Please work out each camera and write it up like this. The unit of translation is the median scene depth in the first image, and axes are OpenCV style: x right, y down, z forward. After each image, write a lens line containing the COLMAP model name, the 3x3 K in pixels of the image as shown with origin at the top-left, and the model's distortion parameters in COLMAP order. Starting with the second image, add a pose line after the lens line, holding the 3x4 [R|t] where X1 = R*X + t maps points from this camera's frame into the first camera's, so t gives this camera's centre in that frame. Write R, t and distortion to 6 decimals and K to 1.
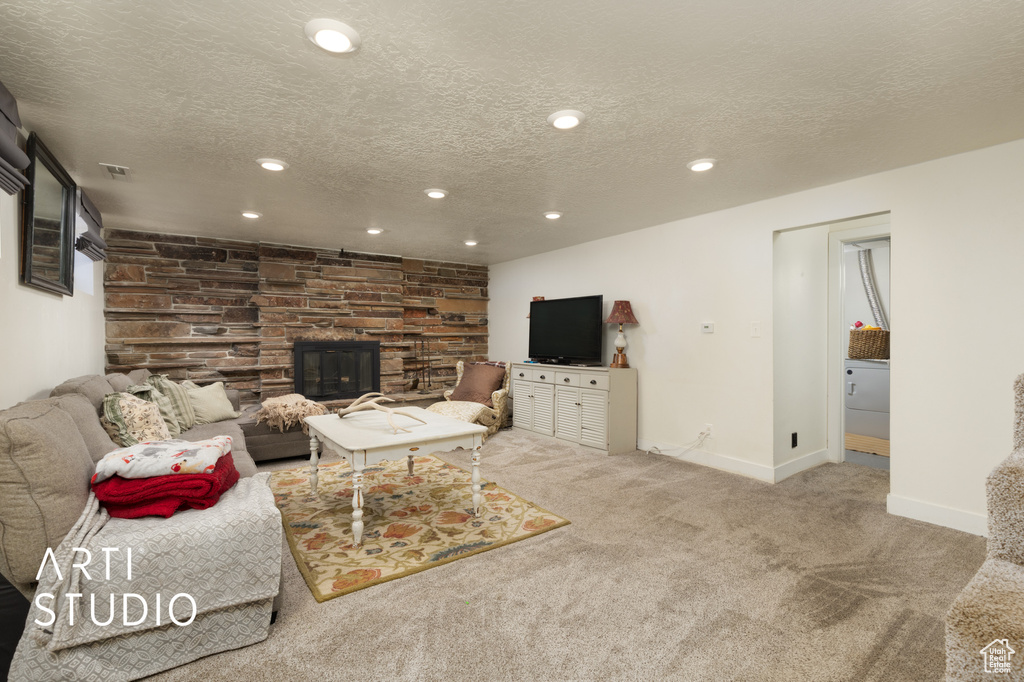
lens RADIAL K [[465.2, 0, 520.3], [0, 465.2, 339.0], [0, 0, 1]] dist [0.011898, -0.002608]
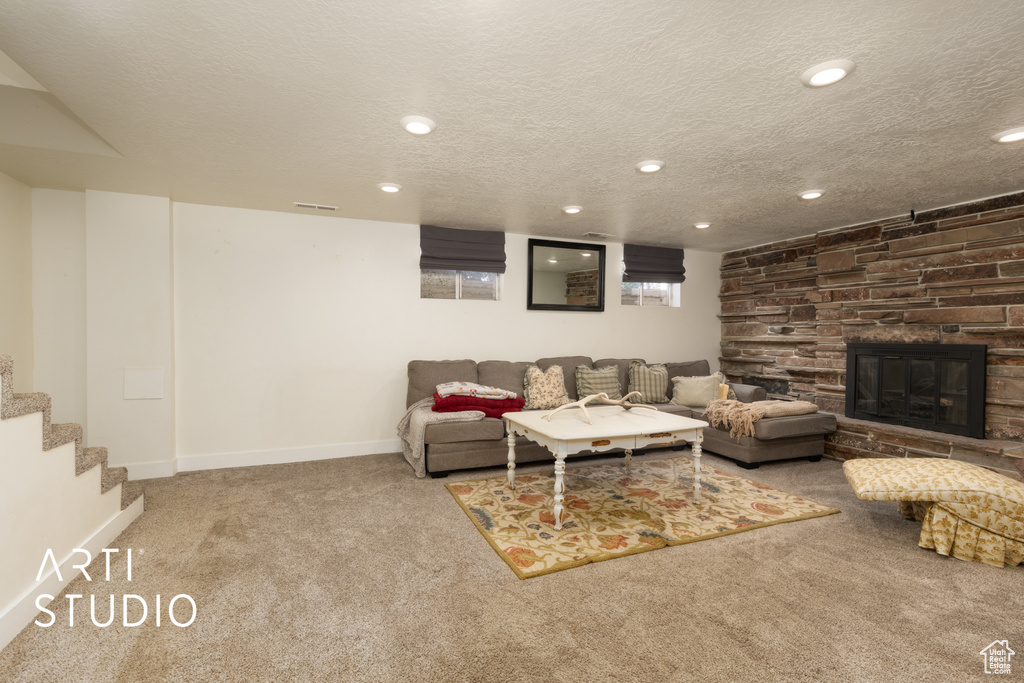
lens RADIAL K [[465.2, 0, 517.9], [0, 465.2, 335.9], [0, 0, 1]] dist [0.011898, -0.002608]
pose [[-0.223162, 0.005069, -0.974768, 0.501499], [-0.012613, 0.999888, 0.008087, -0.006032], [0.974700, 0.014099, -0.223073, 0.682527]]
